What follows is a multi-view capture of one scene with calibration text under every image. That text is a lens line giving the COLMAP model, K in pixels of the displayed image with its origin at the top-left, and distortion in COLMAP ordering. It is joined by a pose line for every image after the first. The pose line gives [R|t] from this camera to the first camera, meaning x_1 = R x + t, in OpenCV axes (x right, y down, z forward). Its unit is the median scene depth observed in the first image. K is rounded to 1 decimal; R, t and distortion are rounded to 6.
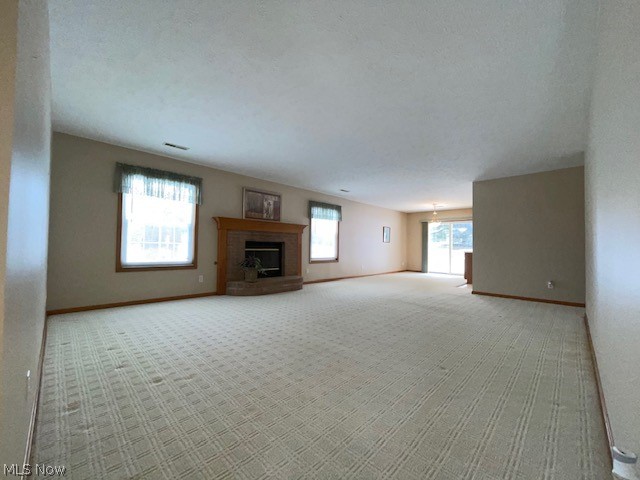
lens RADIAL K [[258.9, 0, 320.0], [0, 258.9, 240.0], [0, 0, 1]] dist [-0.000063, 0.000155]
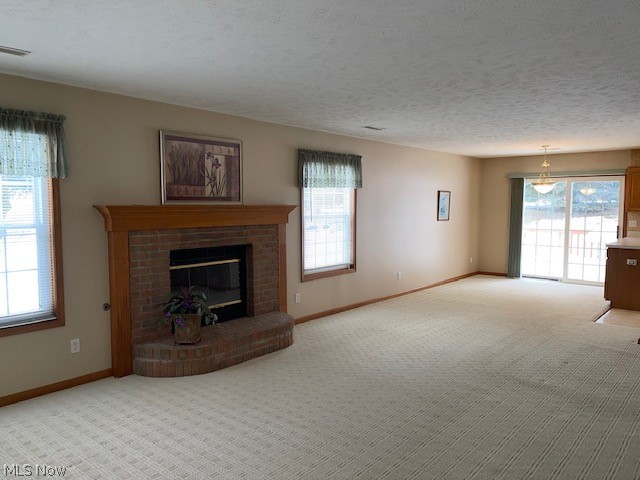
lens RADIAL K [[487.7, 0, 320.0], [0, 487.7, 240.0], [0, 0, 1]] dist [0.066703, -0.073967]
pose [[0.997388, -0.022652, 0.068589, -0.073026], [0.015577, 0.994664, 0.101983, -0.086788], [-0.070533, -0.100648, 0.992419, 0.112290]]
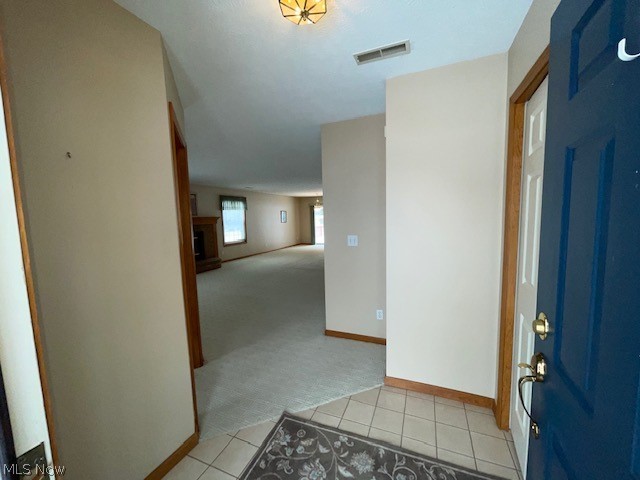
lens RADIAL K [[258.9, 0, 320.0], [0, 258.9, 240.0], [0, 0, 1]] dist [-0.000063, 0.000155]
pose [[0.925839, -0.075010, 0.370399, -0.078542], [0.033483, 0.992531, 0.117304, -0.079444], [-0.376431, -0.096203, 0.921436, -0.355517]]
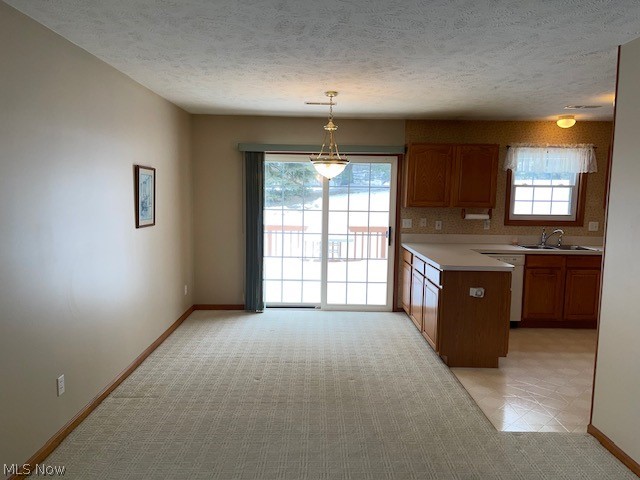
lens RADIAL K [[487.7, 0, 320.0], [0, 487.7, 240.0], [0, 0, 1]] dist [0.066703, -0.073967]
pose [[0.713456, -0.078053, 0.696340, 0.071544], [-0.022064, 0.990781, 0.133664, -0.072631], [-0.700353, -0.110728, 0.705156, 0.853090]]
